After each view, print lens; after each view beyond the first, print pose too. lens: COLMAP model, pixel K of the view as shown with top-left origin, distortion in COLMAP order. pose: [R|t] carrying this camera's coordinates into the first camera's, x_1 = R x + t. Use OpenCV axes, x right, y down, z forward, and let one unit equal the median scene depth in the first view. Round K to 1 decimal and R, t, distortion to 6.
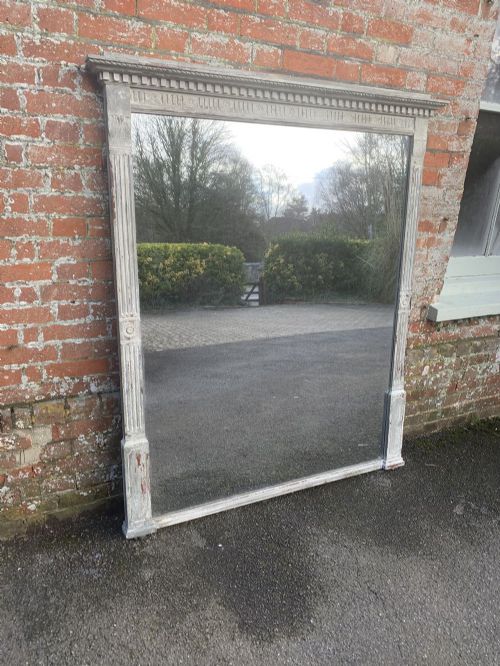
lens RADIAL K [[541.7, 0, 266.9], [0, 541.7, 350.1], [0, 0, 1]] dist [0.005704, 0.000945]
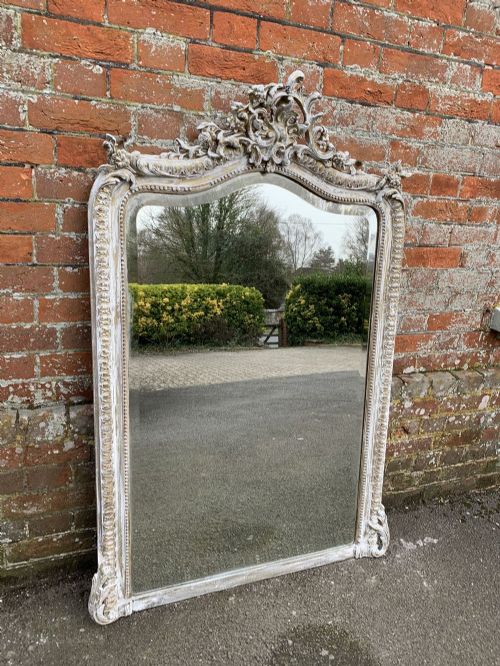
lens RADIAL K [[493.3, 0, 247.1], [0, 493.3, 334.3], [0, 0, 1]] dist [-0.000100, 0.000491]
pose [[0.991747, 0.051340, -0.117478, 0.060560], [-0.057140, 0.997281, -0.046545, -0.002645], [0.114769, 0.052874, 0.991984, 0.332300]]
